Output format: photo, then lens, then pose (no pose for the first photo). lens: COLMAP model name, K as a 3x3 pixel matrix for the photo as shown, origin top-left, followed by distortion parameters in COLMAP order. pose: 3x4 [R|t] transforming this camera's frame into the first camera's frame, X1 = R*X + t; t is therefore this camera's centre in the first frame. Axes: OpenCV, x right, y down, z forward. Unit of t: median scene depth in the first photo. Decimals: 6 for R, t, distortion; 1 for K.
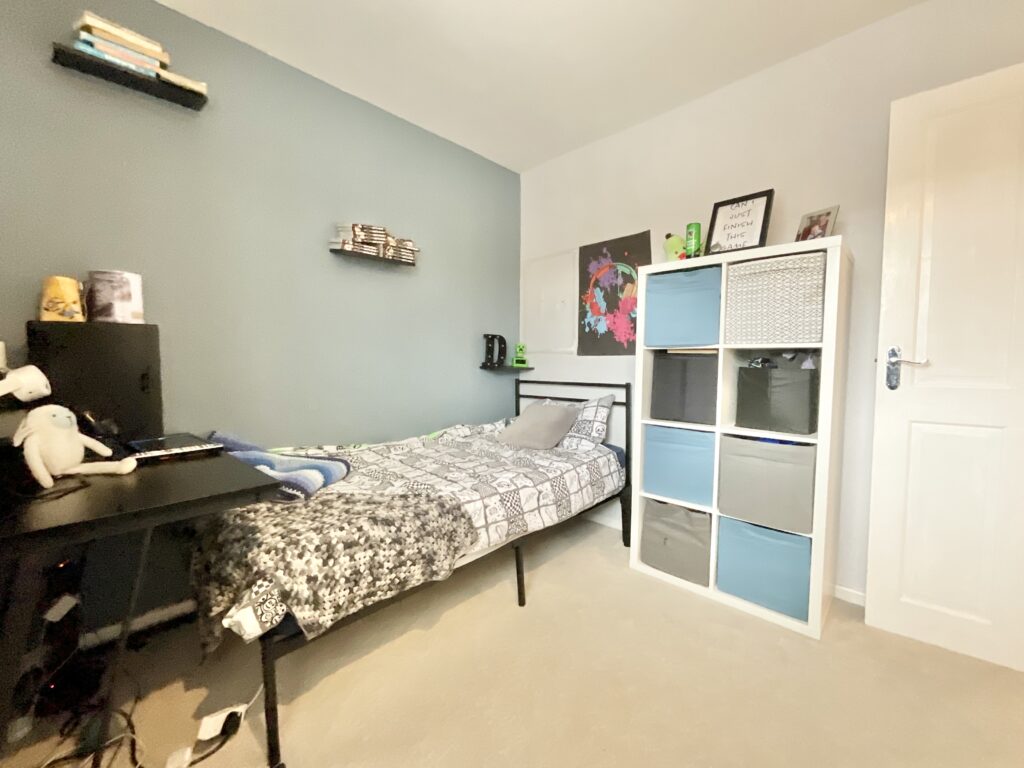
lens RADIAL K [[426.8, 0, 512.0], [0, 426.8, 384.0], [0, 0, 1]] dist [-0.013150, -0.000063]
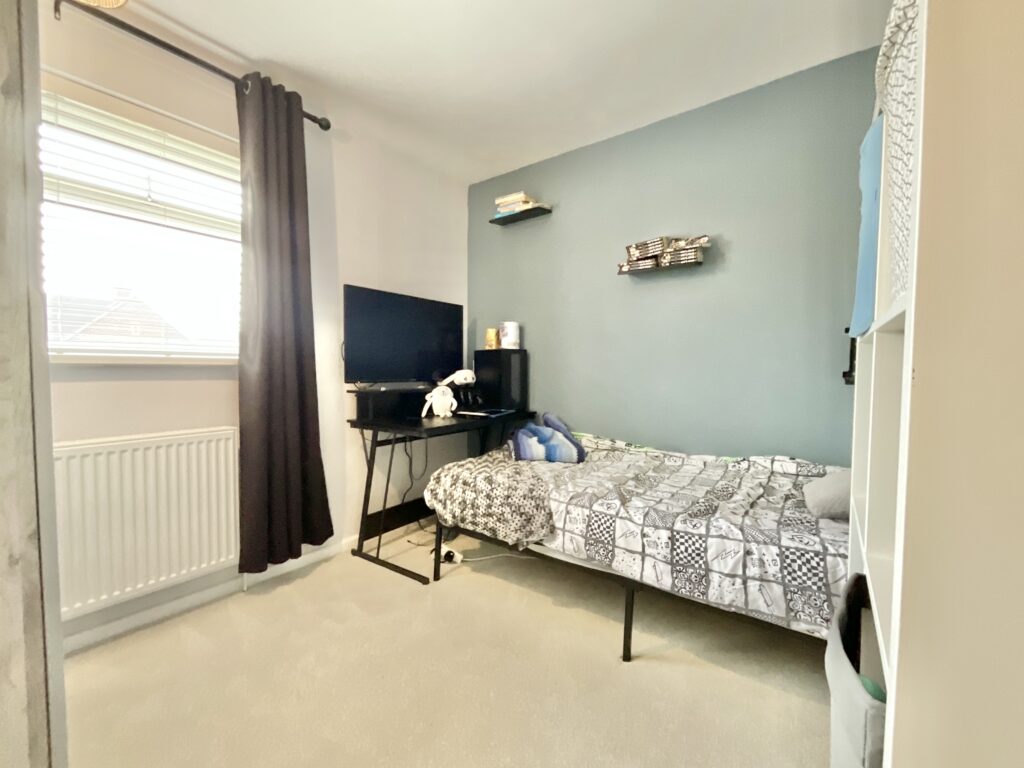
lens RADIAL K [[426.8, 0, 512.0], [0, 426.8, 384.0], [0, 0, 1]] dist [-0.013150, -0.000063]
pose [[0.098476, 0.032085, -0.994622, 1.028434], [-0.055561, 0.998098, 0.026696, -0.037403], [0.993587, 0.052633, 0.100072, 0.848148]]
